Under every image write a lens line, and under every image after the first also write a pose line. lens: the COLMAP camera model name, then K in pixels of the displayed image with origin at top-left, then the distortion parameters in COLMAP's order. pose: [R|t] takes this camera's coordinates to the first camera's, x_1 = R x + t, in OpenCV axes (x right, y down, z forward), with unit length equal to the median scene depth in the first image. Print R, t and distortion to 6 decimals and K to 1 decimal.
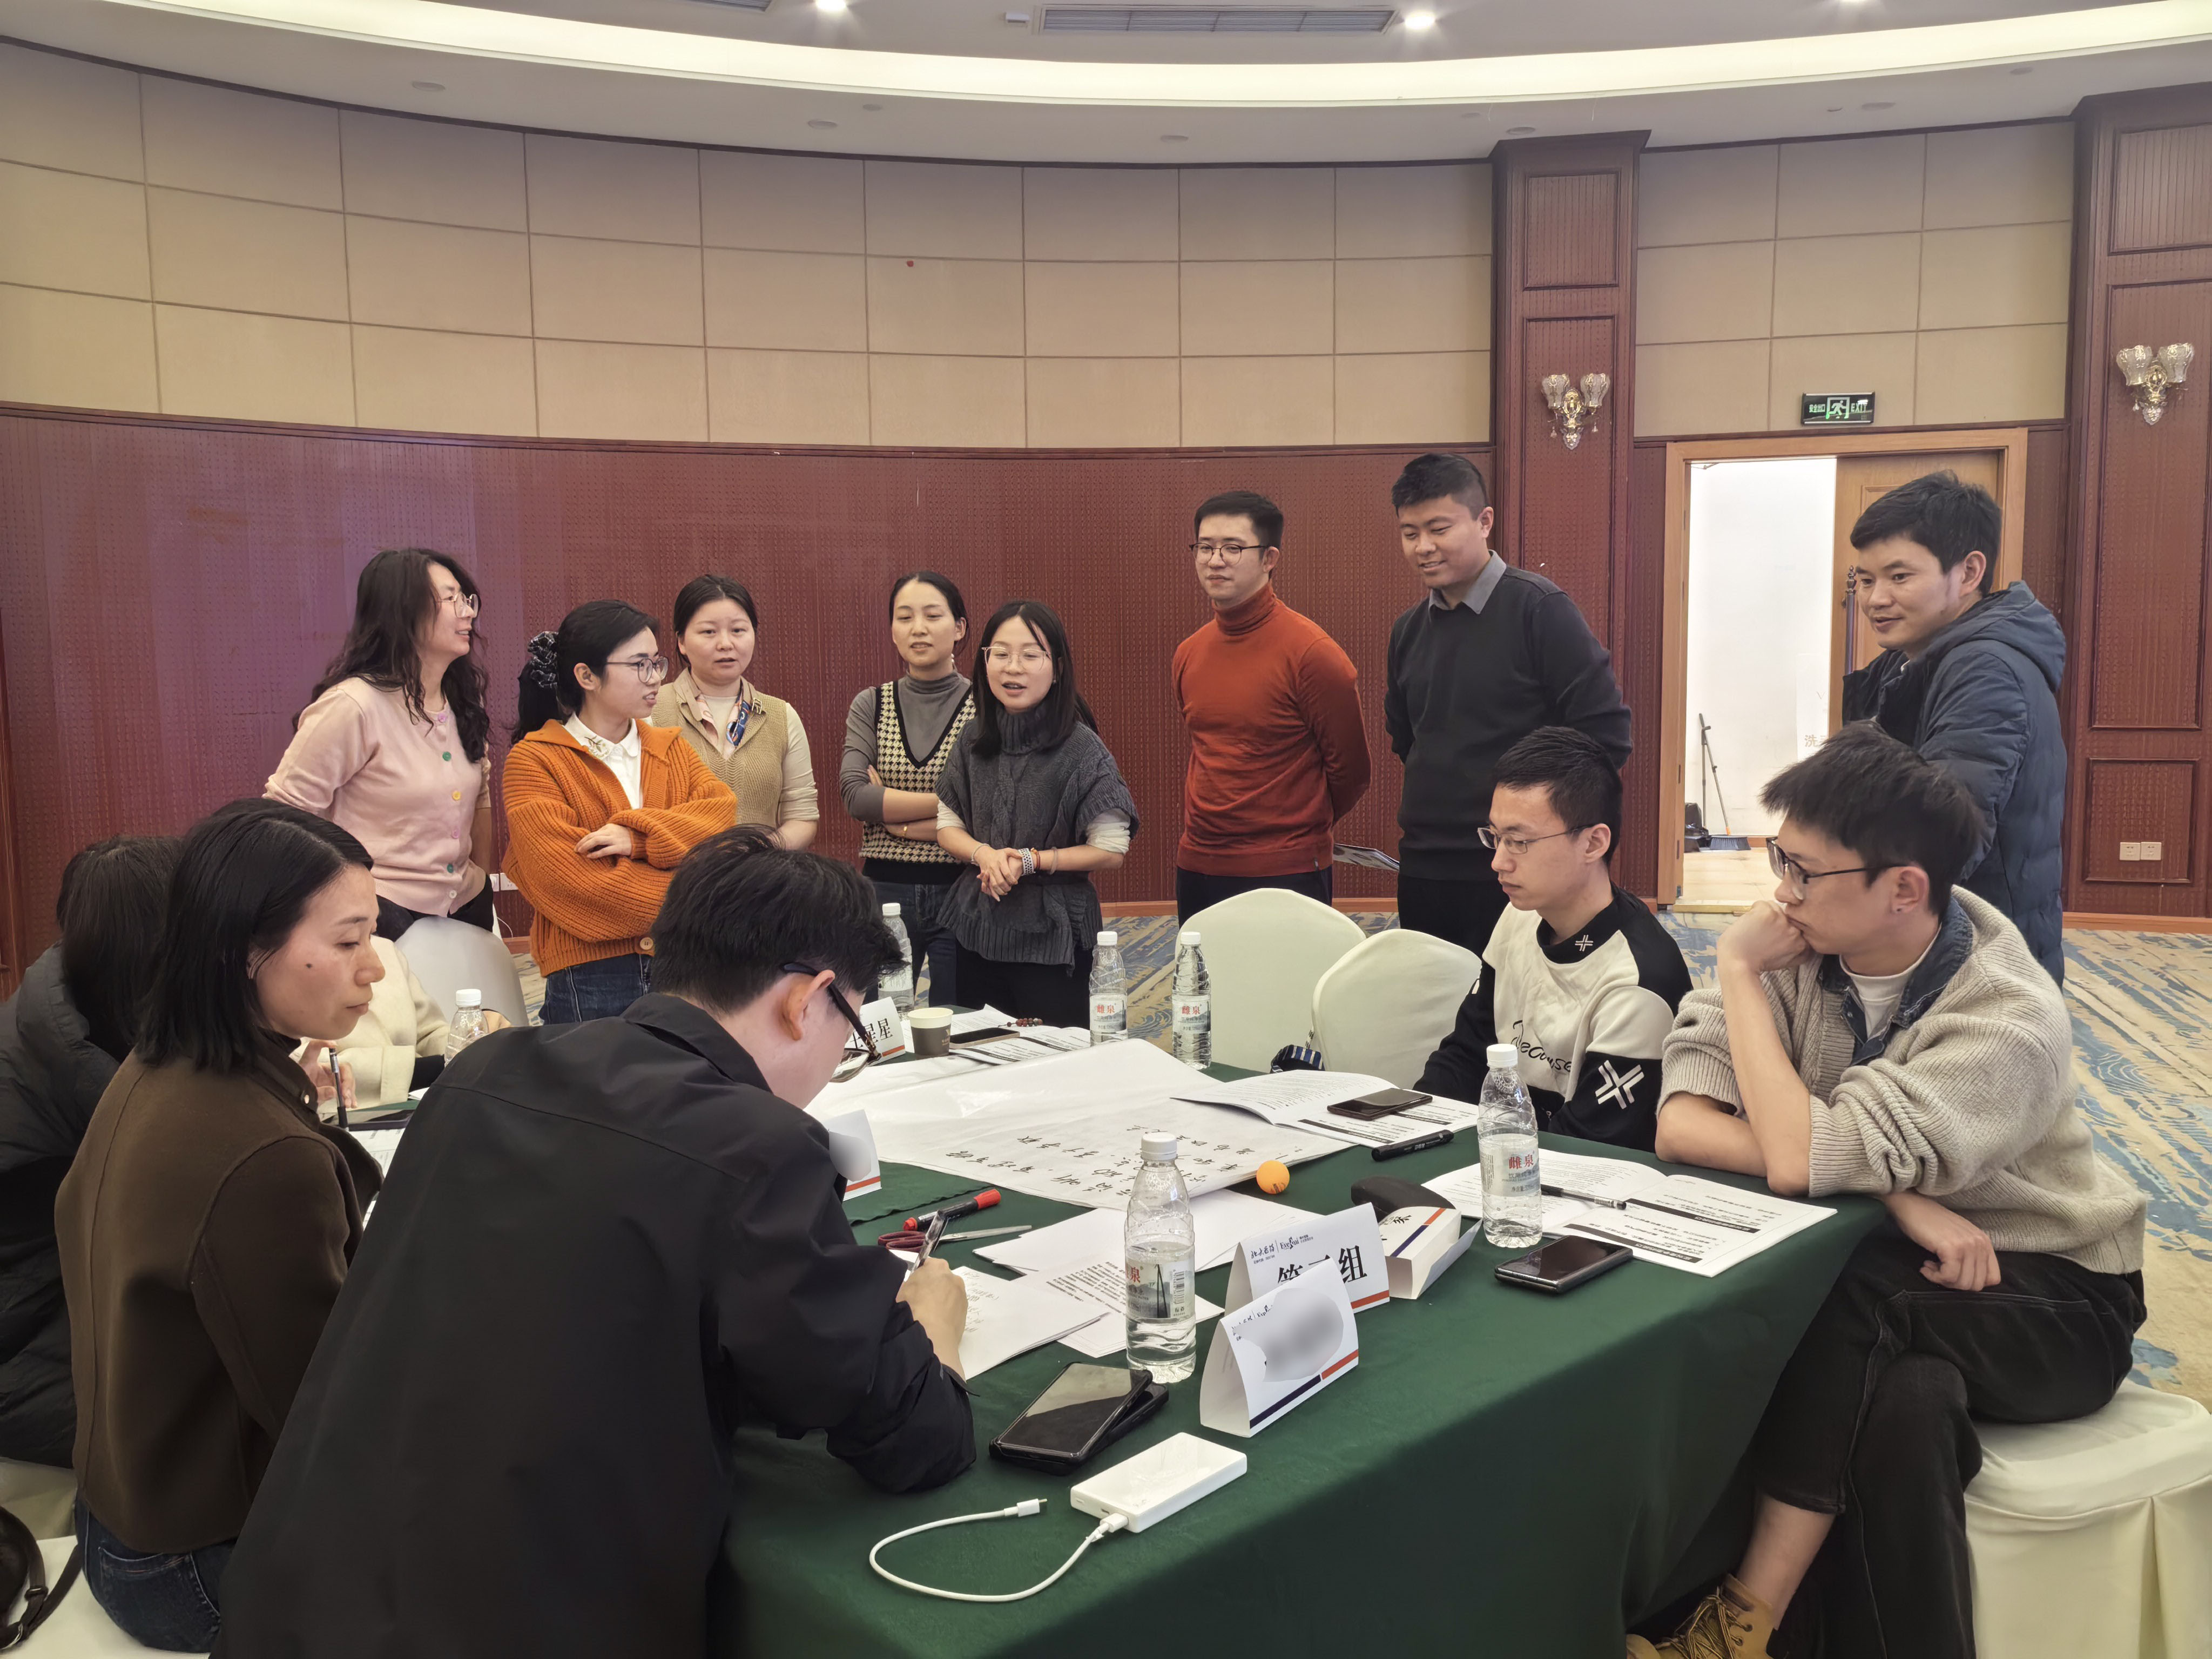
lens RADIAL K [[1757.8, 0, 1099.5], [0, 1757.8, 826.0], [0, 0, 1]] dist [0.013506, -0.017662]
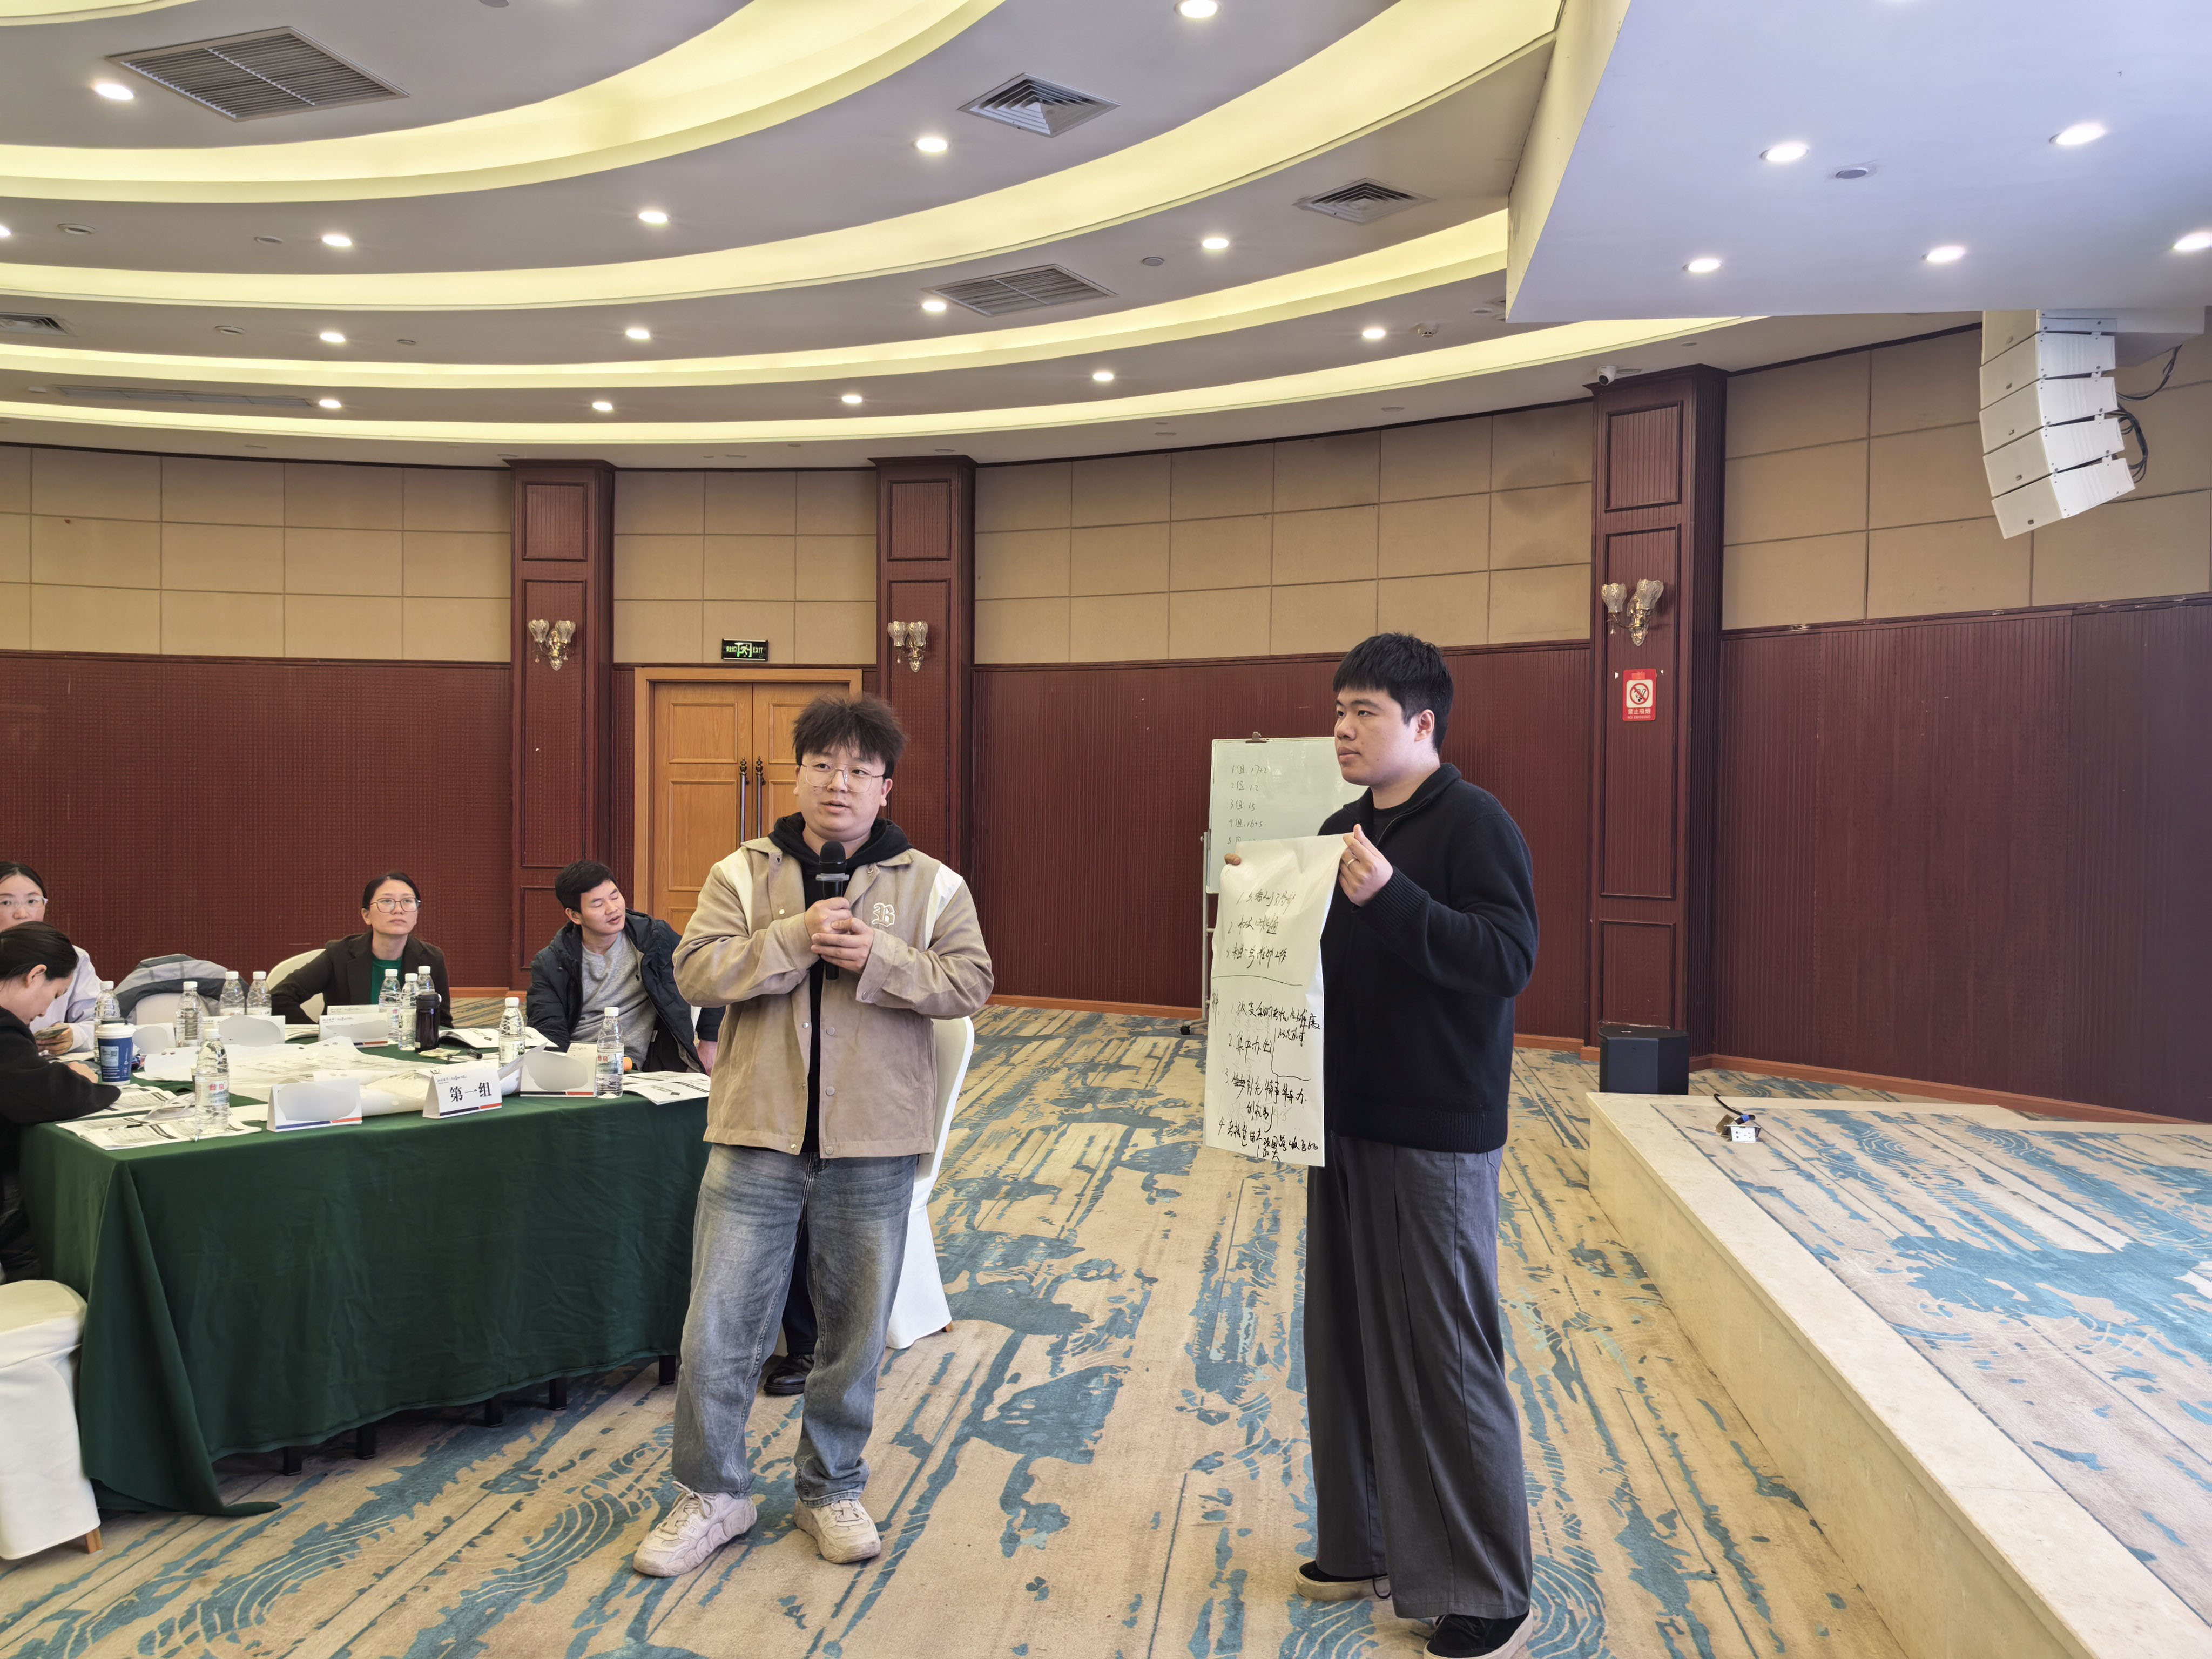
lens RADIAL K [[1757.8, 0, 1112.8], [0, 1757.8, 825.2], [0, 0, 1]] dist [0.013506, -0.017662]
pose [[0.986175, 0.020091, 0.164486, 0.488134], [-0.007627, 0.997074, -0.076061, 0.018034], [-0.165533, 0.073755, 0.983442, -0.487165]]
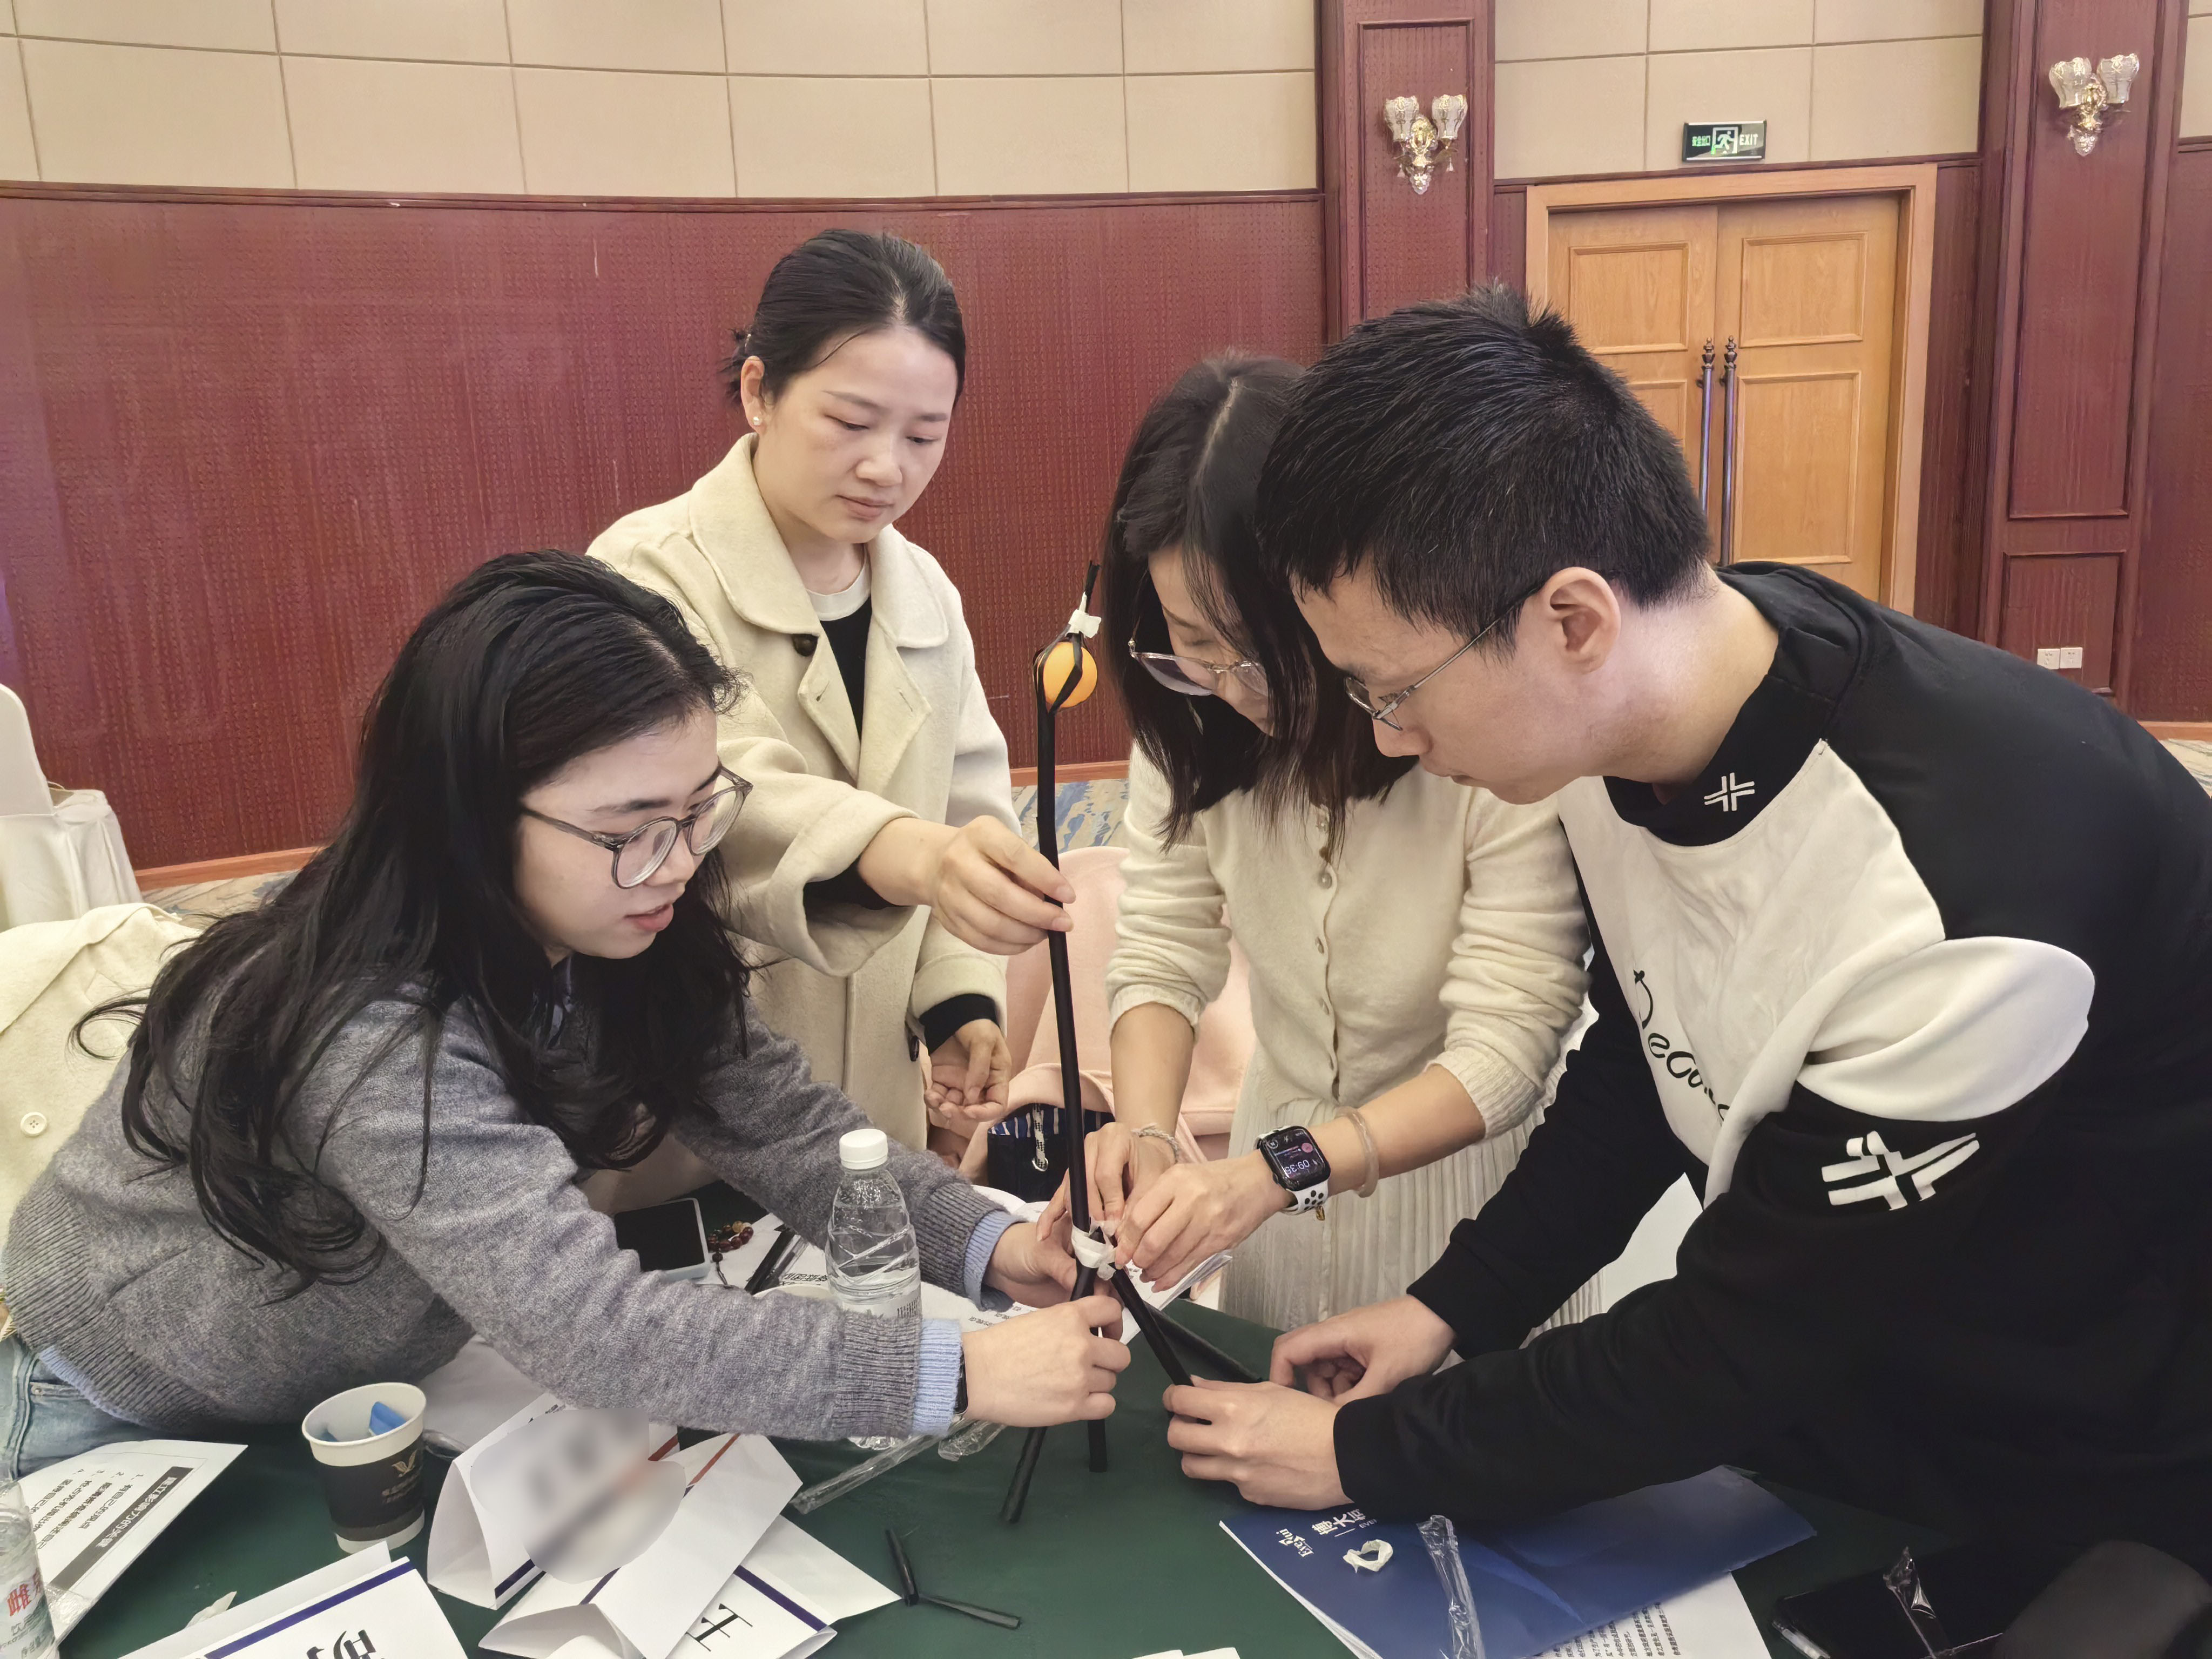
lens RADIAL K [[1757.8, 0, 1110.8], [0, 1757.8, 821.6], [0, 0, 1]] dist [0.013506, -0.017662]
pose [[0.985531, -0.061442, 0.157969, -0.019622], [0.045297, 0.993561, 0.103851, -0.016890], [-0.163333, -0.095193, 0.981968, 0.198550]]
